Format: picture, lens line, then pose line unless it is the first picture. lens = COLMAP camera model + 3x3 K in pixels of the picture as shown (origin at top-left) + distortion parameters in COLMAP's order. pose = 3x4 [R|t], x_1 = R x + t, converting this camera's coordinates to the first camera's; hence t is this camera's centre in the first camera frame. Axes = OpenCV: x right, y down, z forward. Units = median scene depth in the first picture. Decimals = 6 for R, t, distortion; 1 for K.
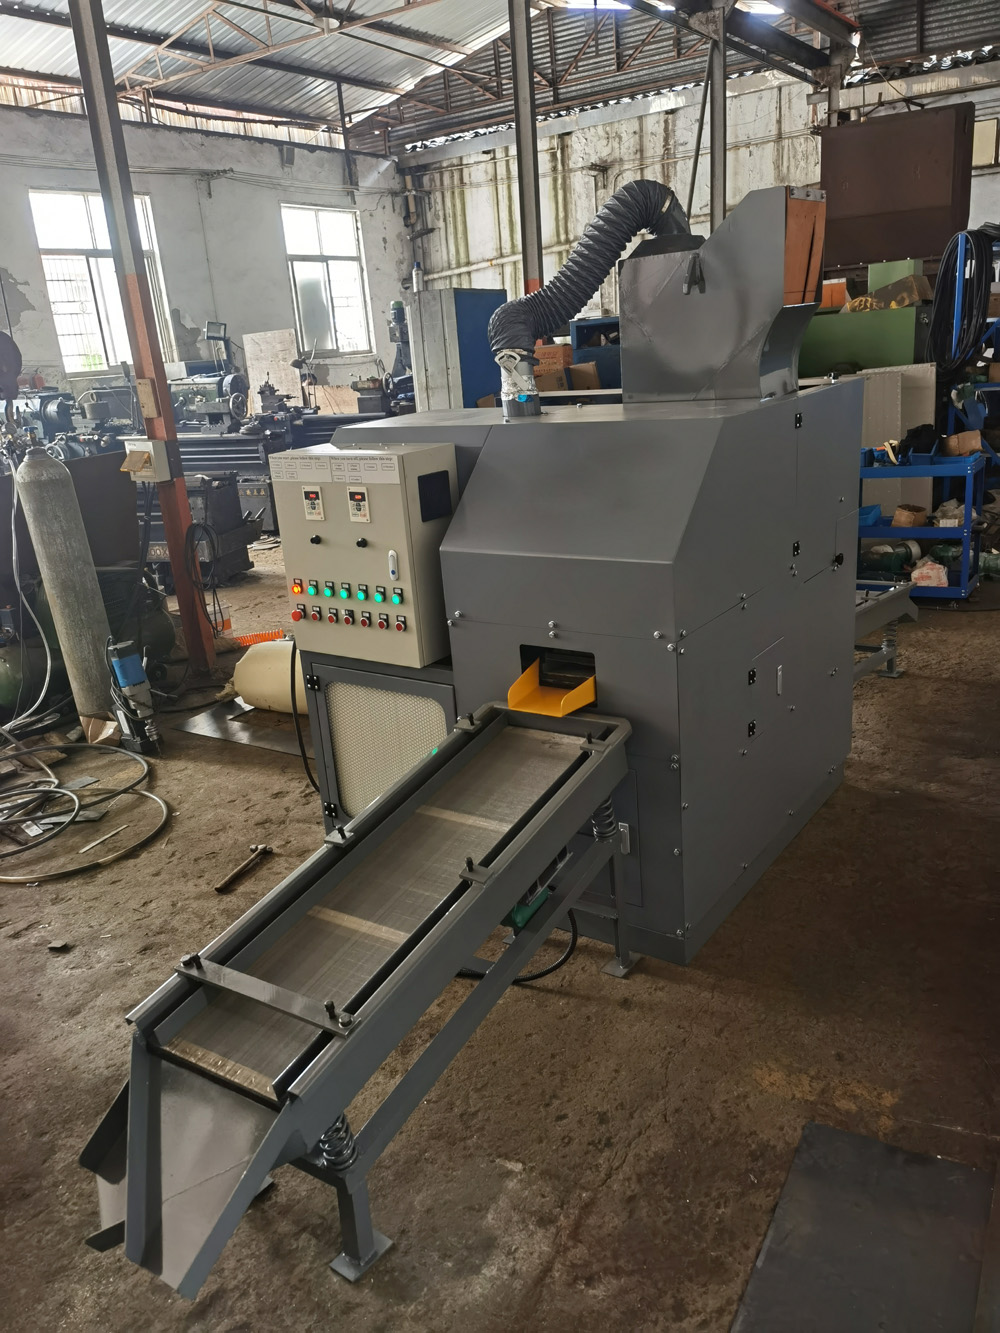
lens RADIAL K [[1052.4, 0, 493.3], [0, 1052.4, 668.1], [0, 0, 1]] dist [0.104283, -0.129087]
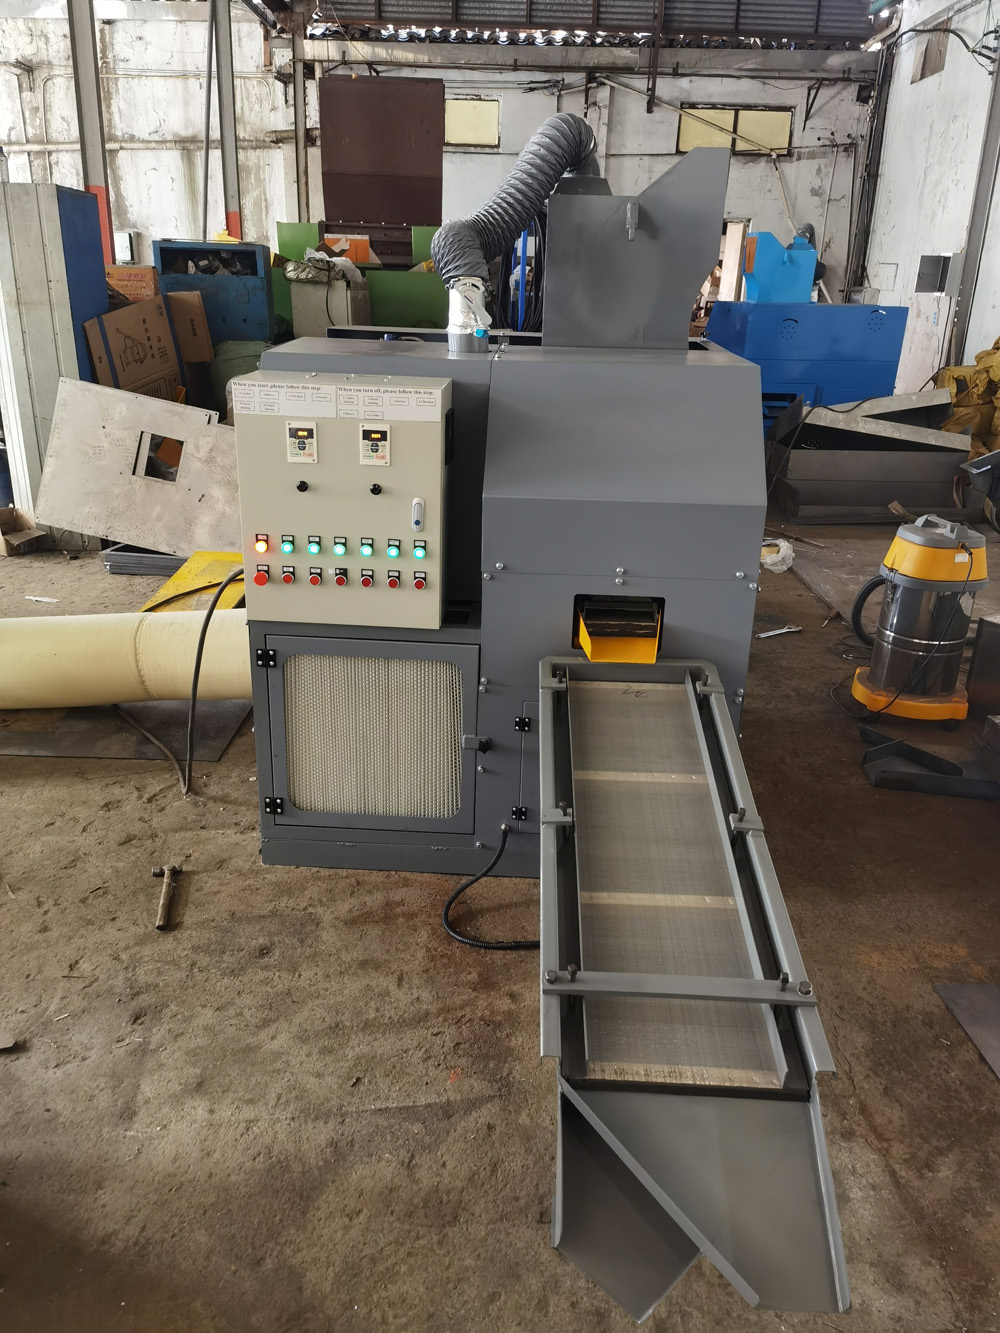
lens RADIAL K [[1052.4, 0, 493.3], [0, 1052.4, 668.1], [0, 0, 1]] dist [0.104283, -0.129087]
pose [[0.835194, -0.096504, 0.541422, -0.147593], [0.073162, 0.995230, 0.064533, -0.006075], [-0.545067, -0.014286, 0.838271, 0.061016]]
